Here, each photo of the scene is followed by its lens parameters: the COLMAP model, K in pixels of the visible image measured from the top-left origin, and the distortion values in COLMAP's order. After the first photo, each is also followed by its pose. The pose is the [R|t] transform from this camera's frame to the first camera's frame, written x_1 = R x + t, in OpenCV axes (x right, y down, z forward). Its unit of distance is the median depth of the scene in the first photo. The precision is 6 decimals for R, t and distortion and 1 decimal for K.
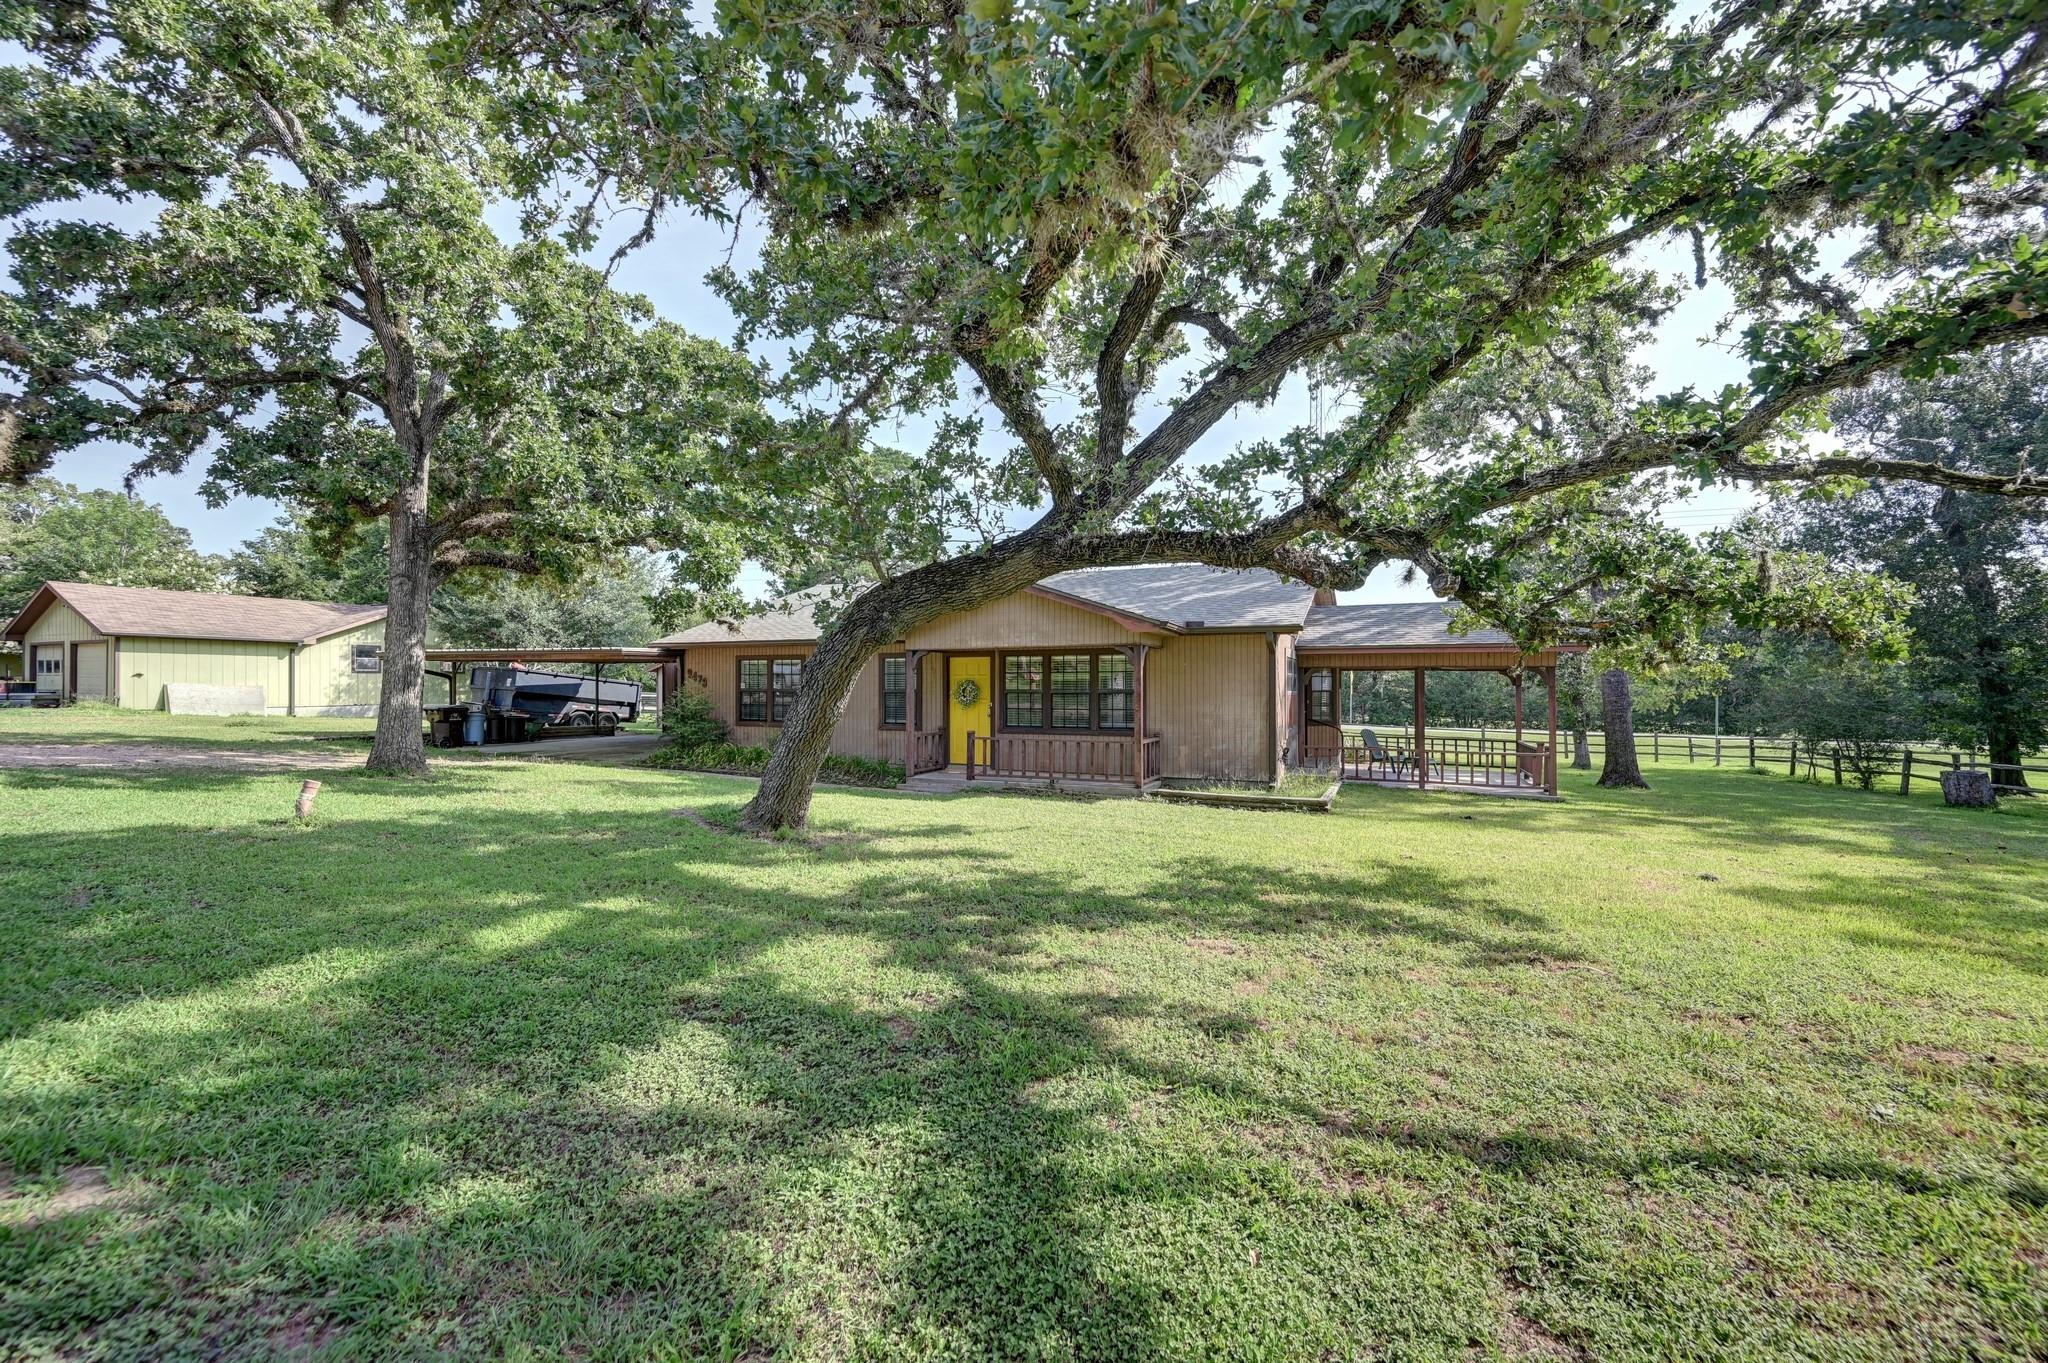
lens RADIAL K [[803.3, 0, 1024.0], [0, 803.3, 681.5], [0, 0, 1]] dist [0.000100, 0.000032]
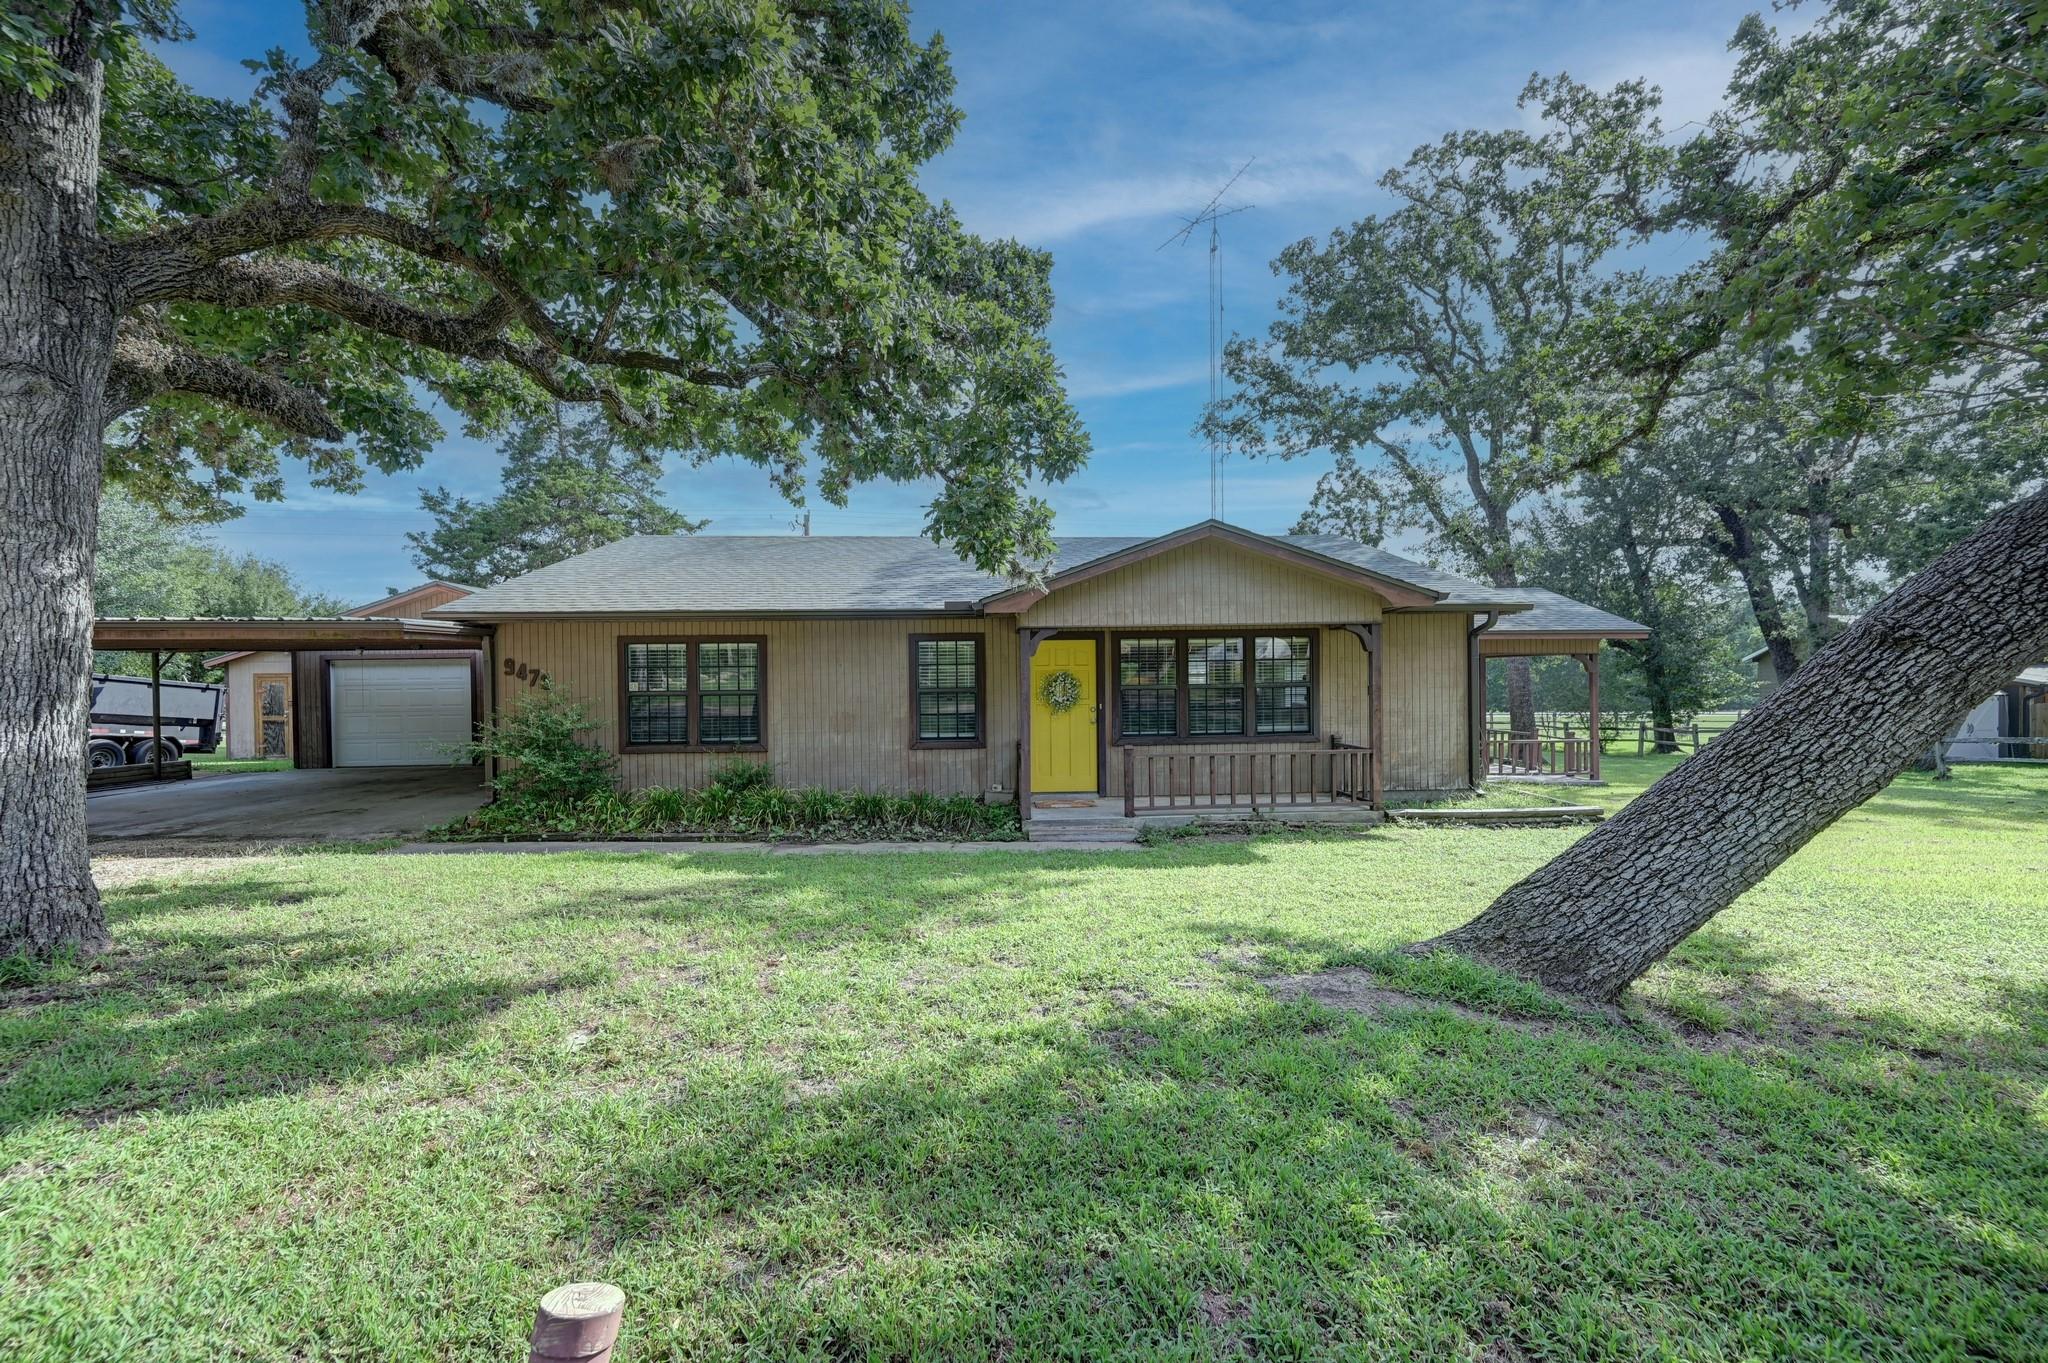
lens RADIAL K [[803.3, 0, 1024.0], [0, 803.3, 681.5], [0, 0, 1]] dist [0.000100, 0.000032]
pose [[0.891018, -0.013582, 0.453766, -0.413373], [0.010433, 0.999901, 0.009443, -0.001273], [-0.453849, -0.003680, 0.891071, 0.382170]]
